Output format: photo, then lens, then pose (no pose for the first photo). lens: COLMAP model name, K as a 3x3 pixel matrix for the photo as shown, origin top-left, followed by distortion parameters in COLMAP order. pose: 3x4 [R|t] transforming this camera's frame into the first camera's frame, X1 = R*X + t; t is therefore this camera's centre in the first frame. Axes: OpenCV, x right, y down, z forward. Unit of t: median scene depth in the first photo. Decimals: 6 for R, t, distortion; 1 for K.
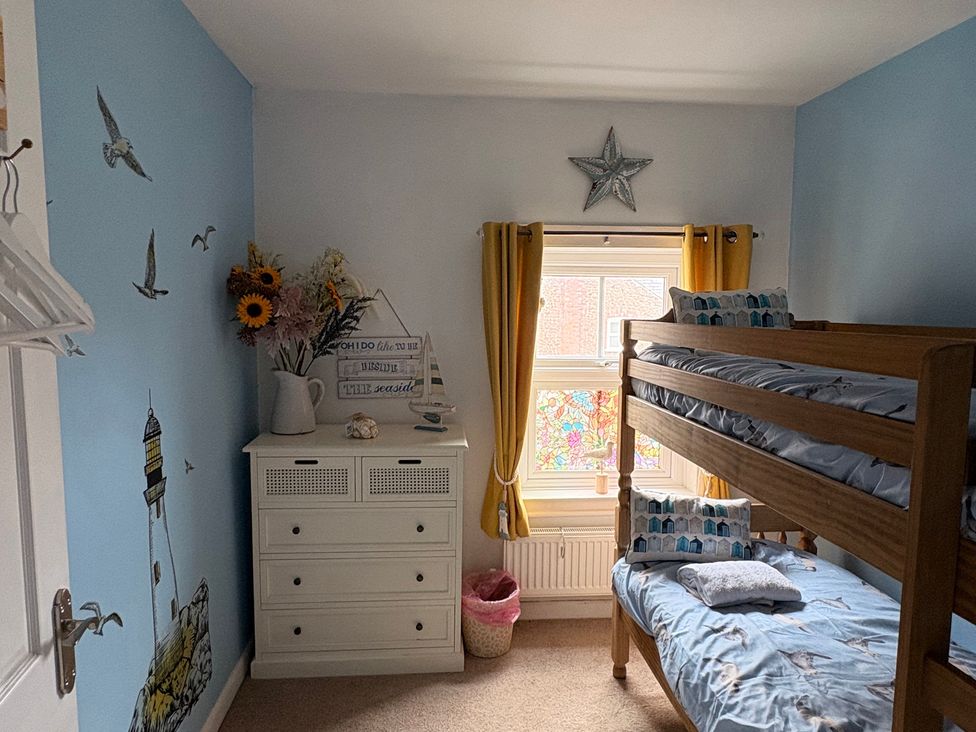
lens RADIAL K [[617.3, 0, 485.6], [0, 617.3, 366.4], [0, 0, 1]] dist [-0.001018, 0.002255]
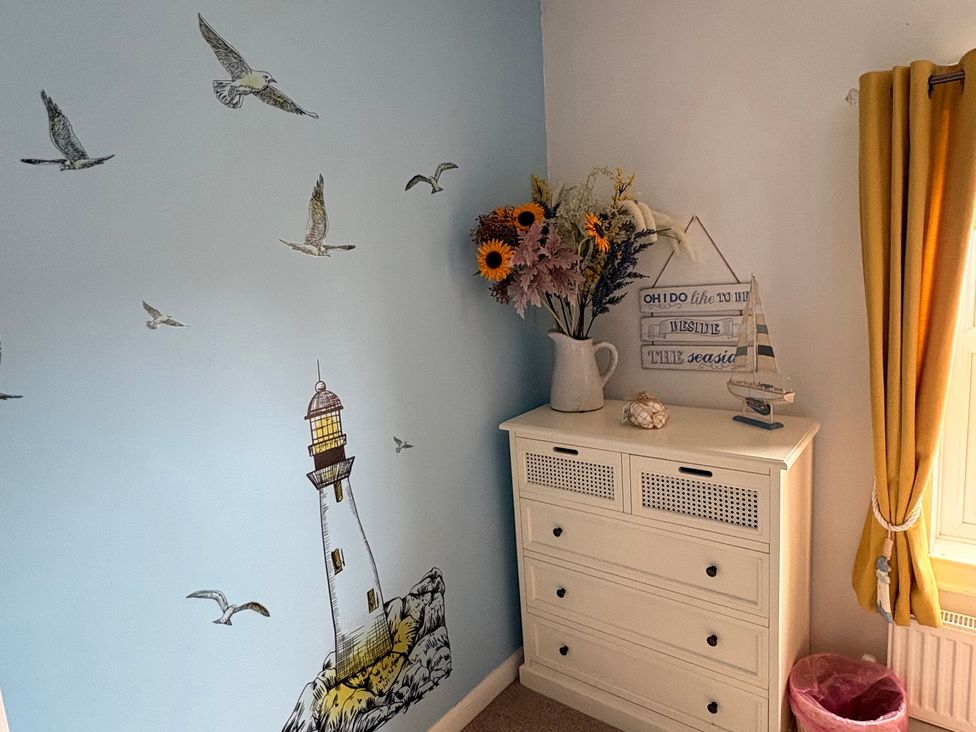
lens RADIAL K [[617.3, 0, 489.0], [0, 617.3, 366.7], [0, 0, 1]] dist [-0.001018, 0.002255]
pose [[0.727044, 0.050503, -0.684730, 0.167729], [0.008492, 0.996553, 0.082520, -0.016675], [0.686538, -0.065810, 0.724110, 0.364674]]
